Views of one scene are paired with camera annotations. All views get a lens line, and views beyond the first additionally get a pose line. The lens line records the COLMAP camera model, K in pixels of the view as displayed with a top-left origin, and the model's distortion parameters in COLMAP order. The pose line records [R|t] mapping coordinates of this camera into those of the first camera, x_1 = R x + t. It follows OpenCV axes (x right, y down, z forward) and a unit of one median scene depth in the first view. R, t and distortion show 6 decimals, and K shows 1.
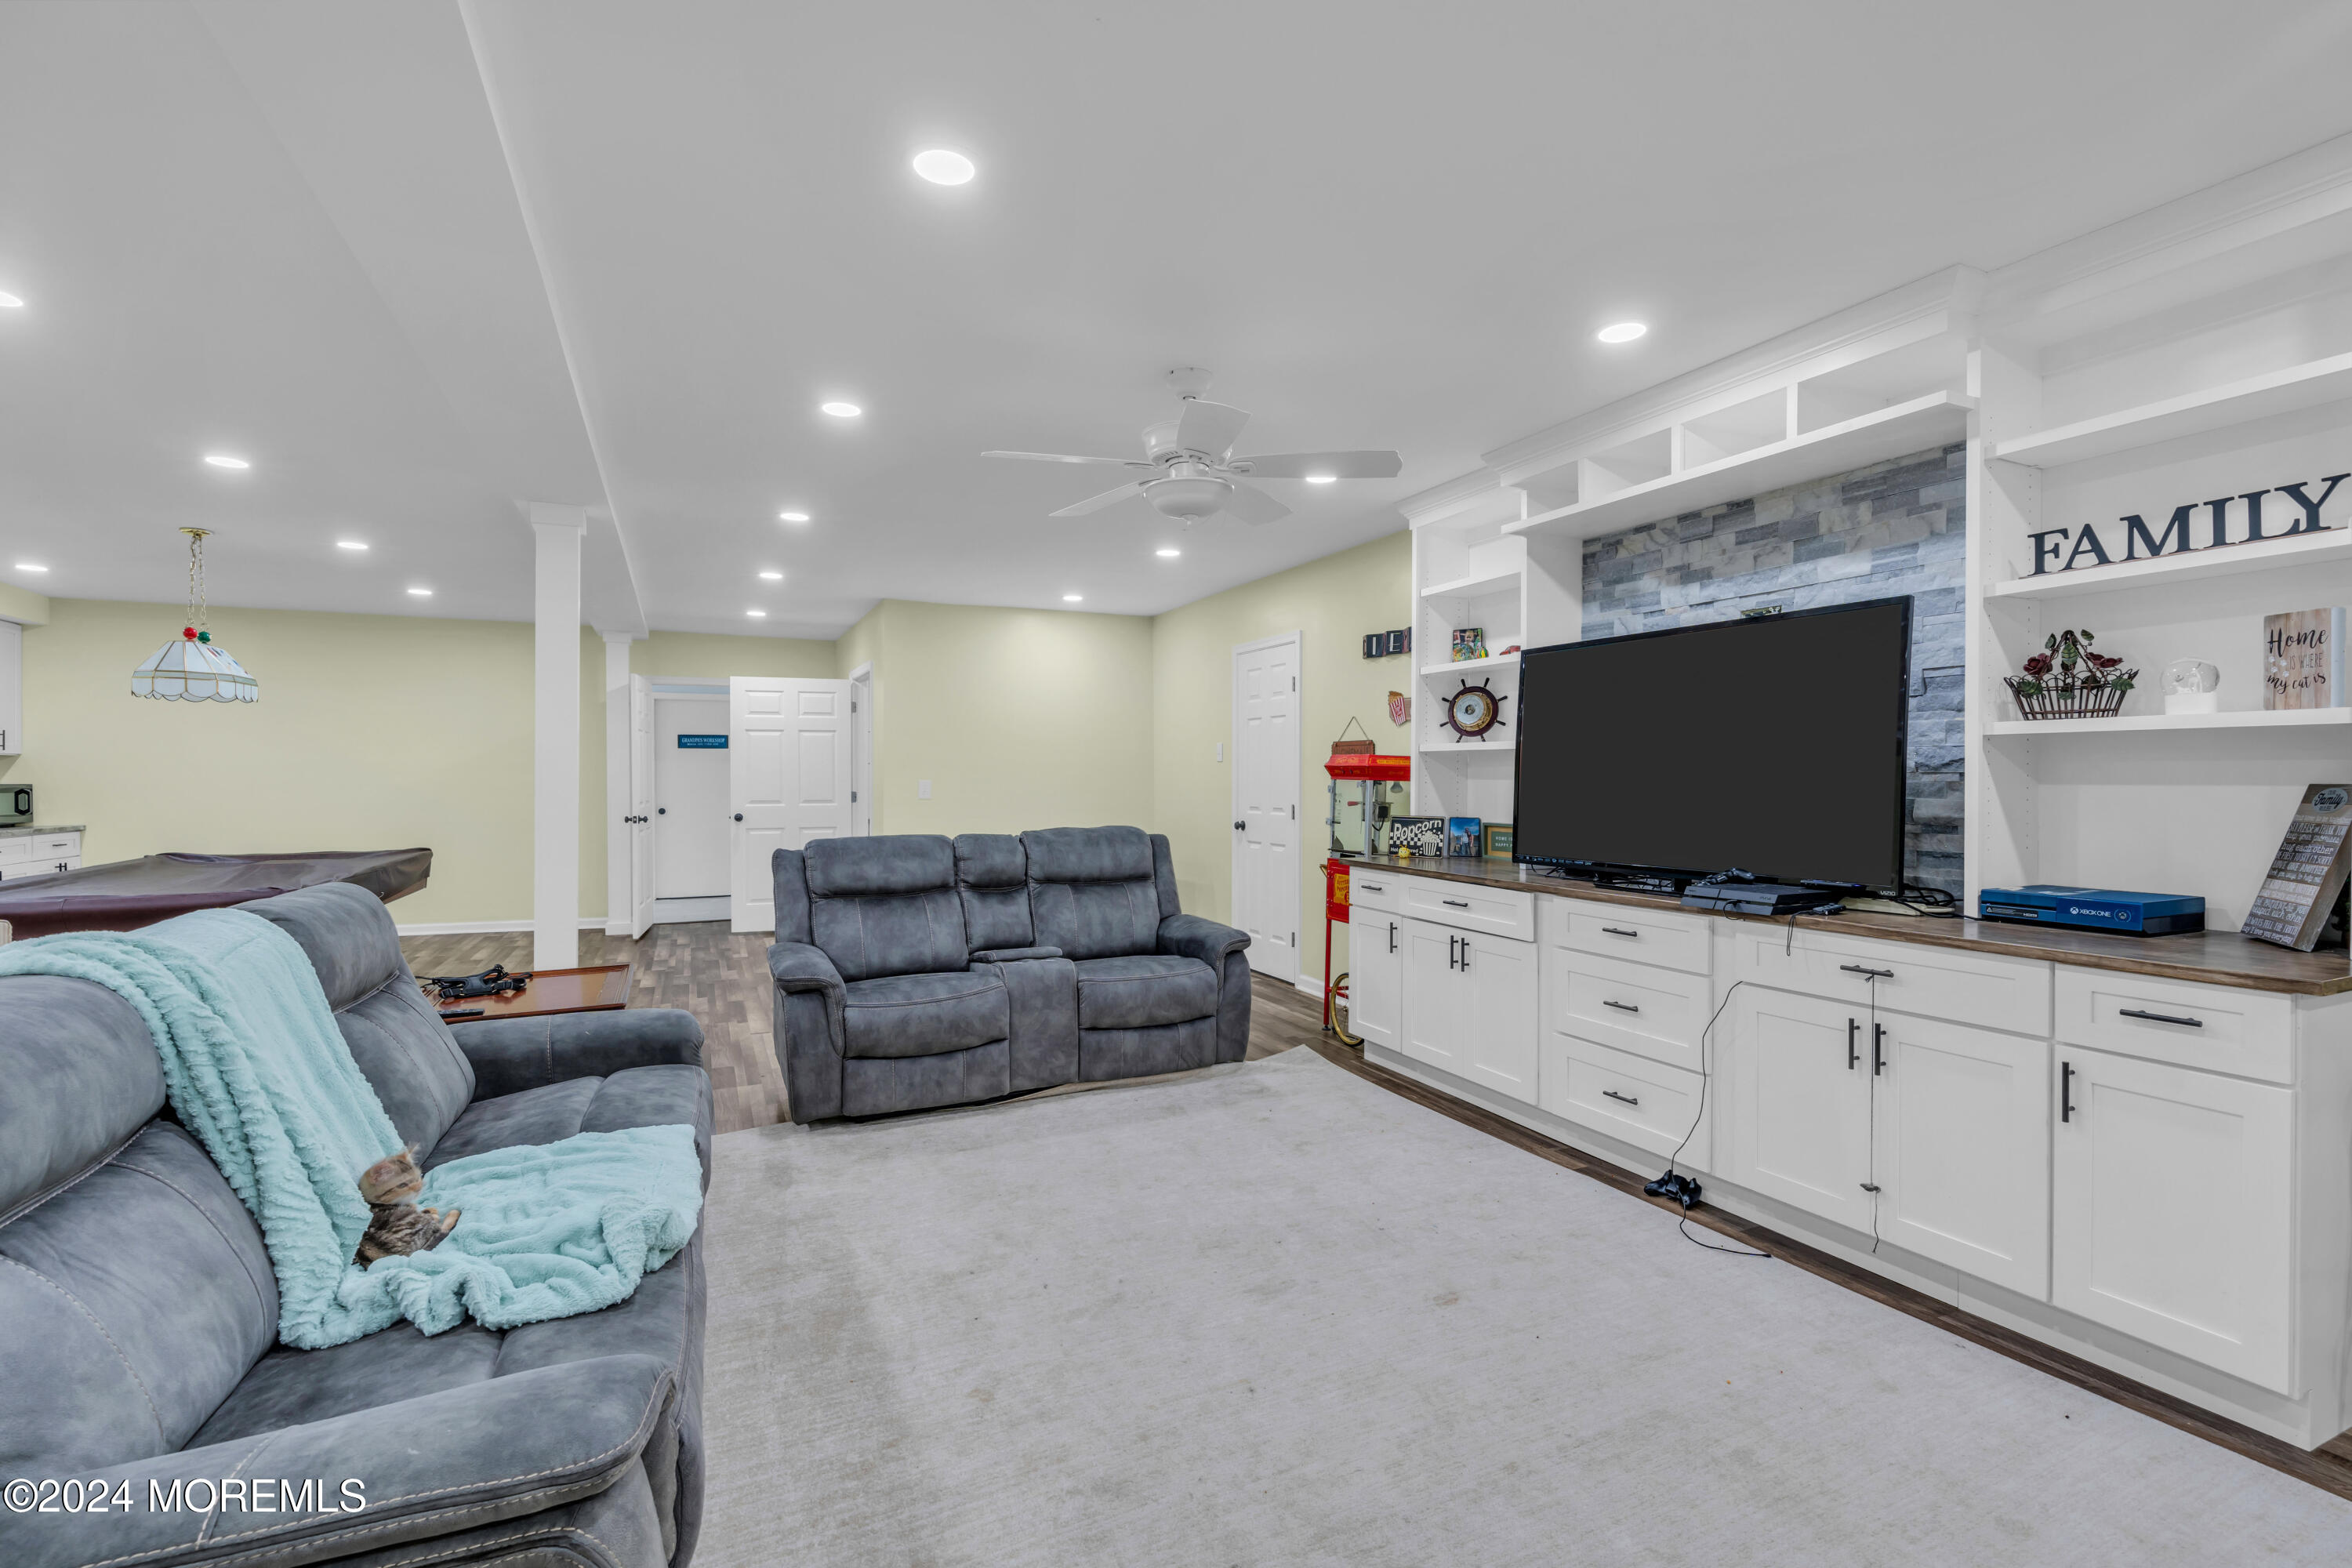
lens RADIAL K [[1058.7, 0, 1172.8], [0, 1058.7, 780.8], [0, 0, 1]] dist [-0.003852, 0.000022]
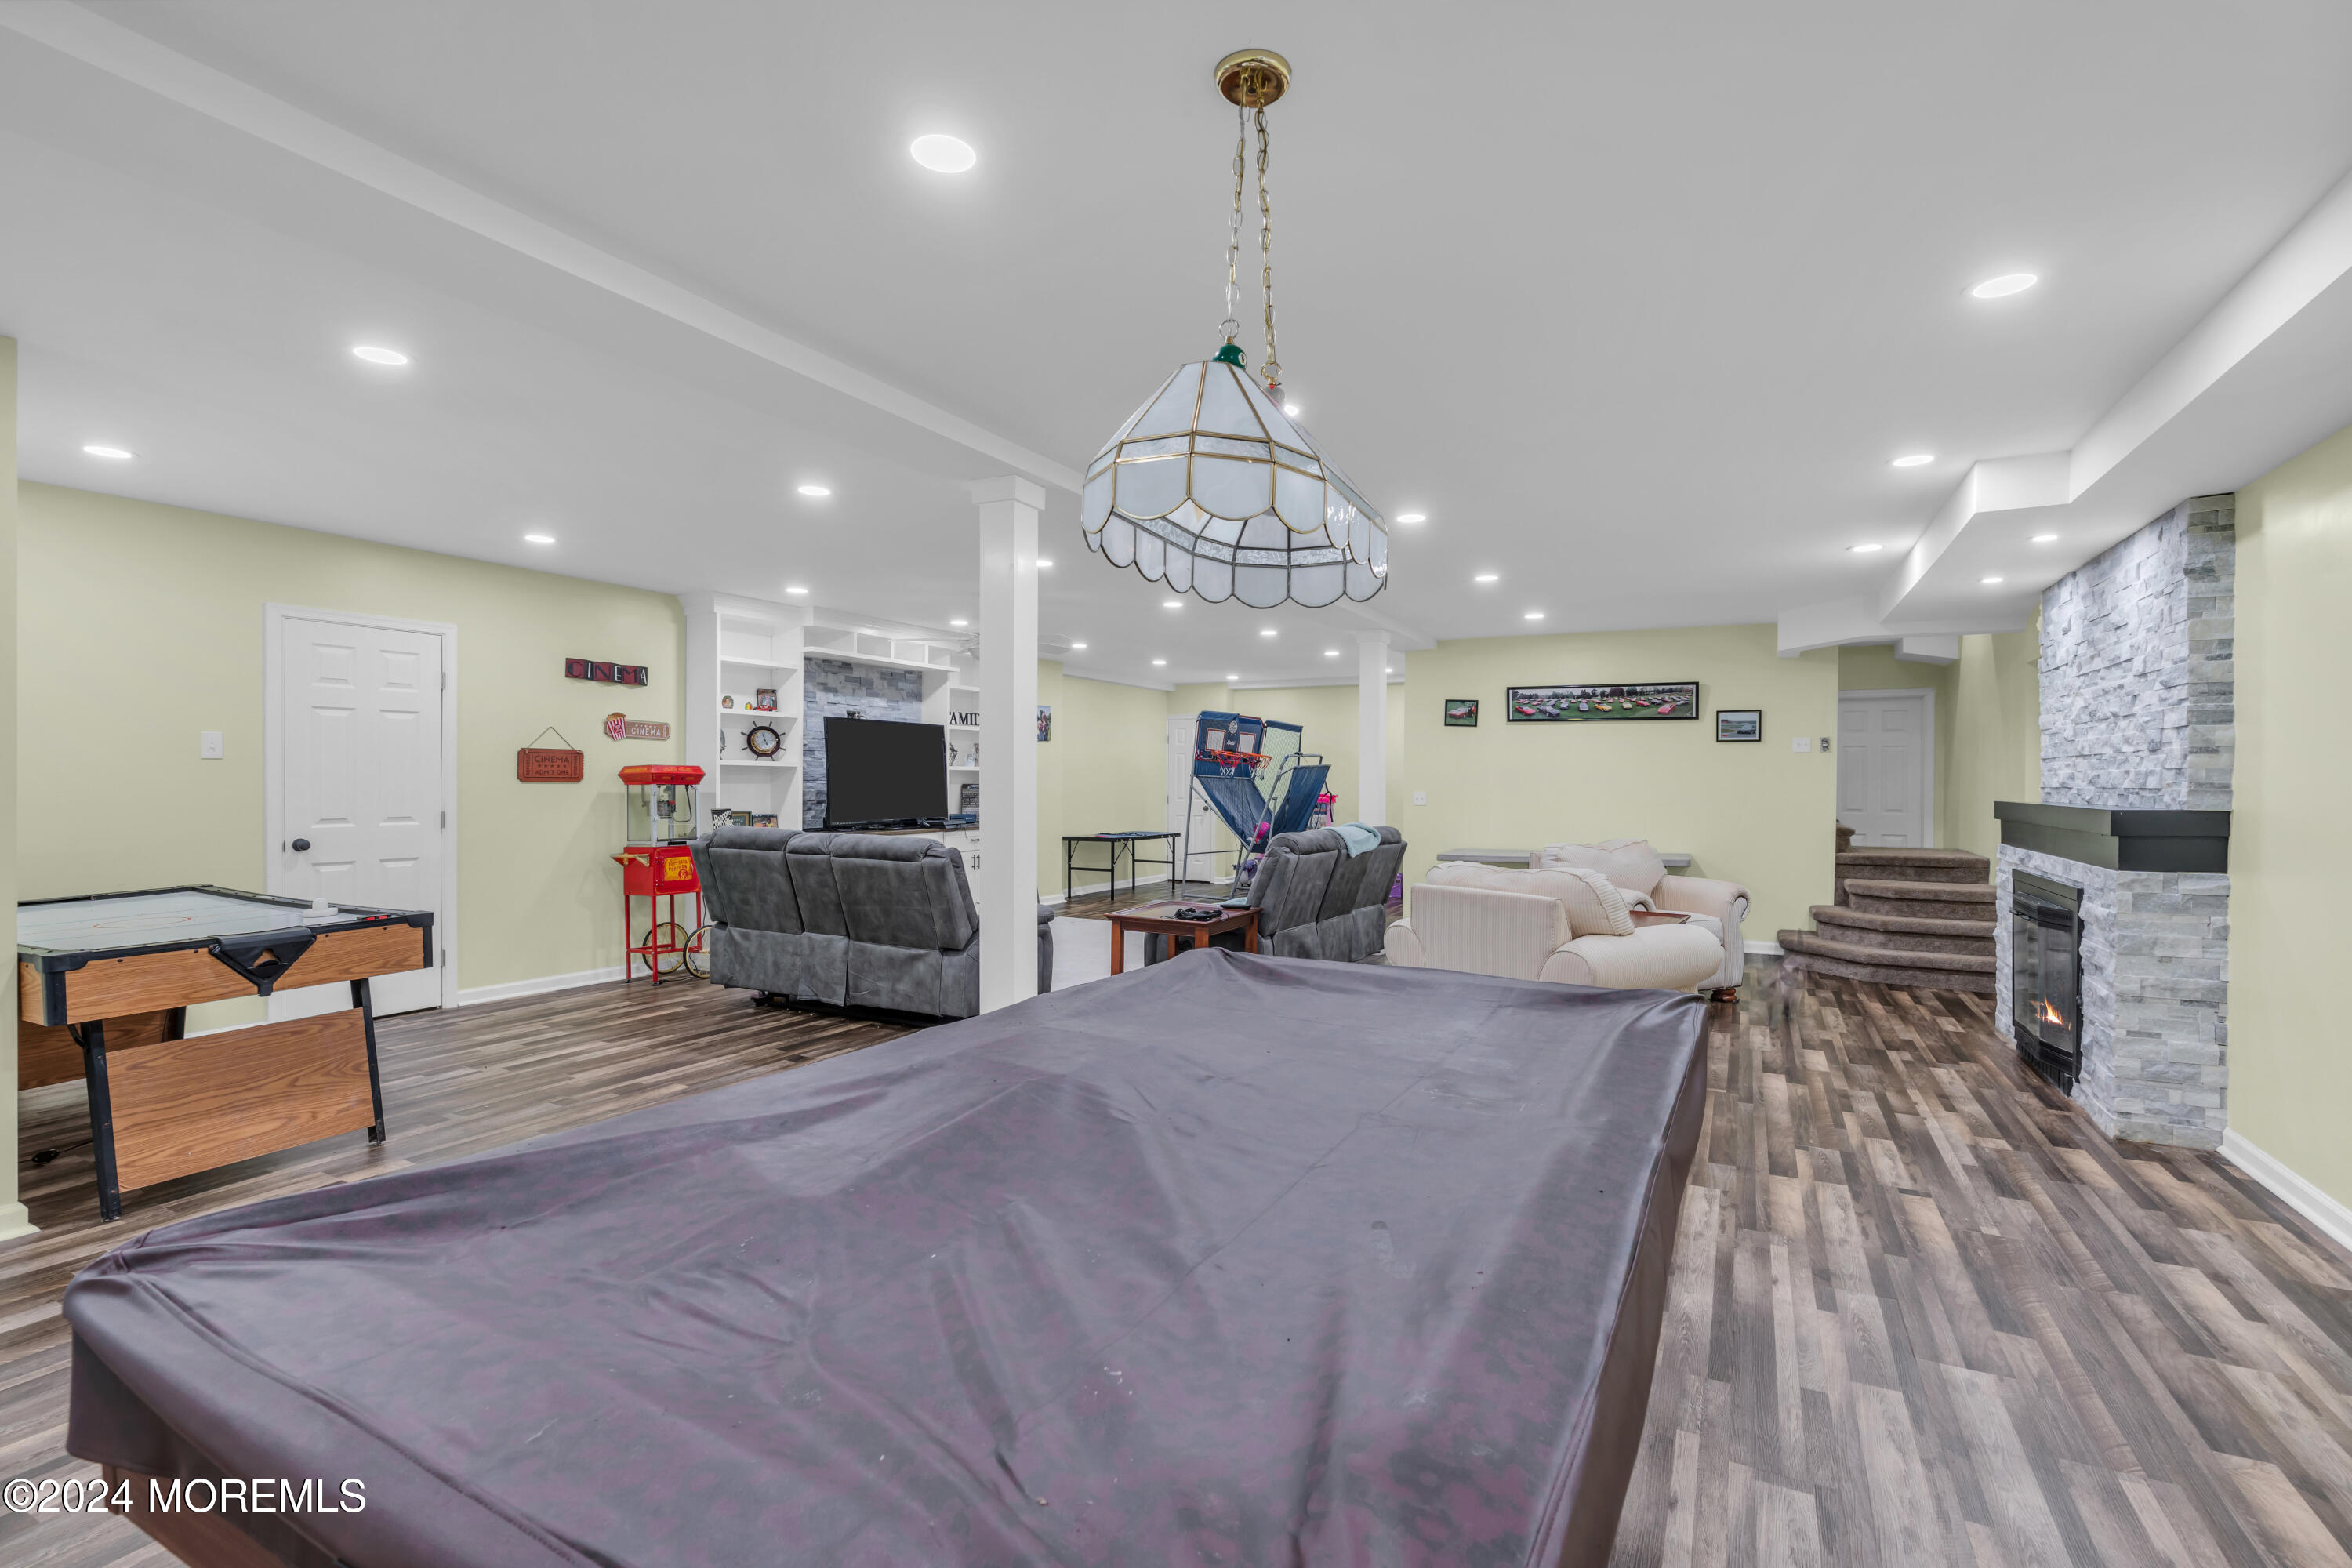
lens RADIAL K [[1058.7, 0, 1170.9], [0, 1058.7, 785.5], [0, 0, 1]] dist [-0.003852, 0.000022]
pose [[-0.599916, -0.003722, 0.800054, -1.450158], [0.000597, 0.999987, 0.005100, -0.005572], [-0.800063, 0.003537, -0.599906, 1.510911]]
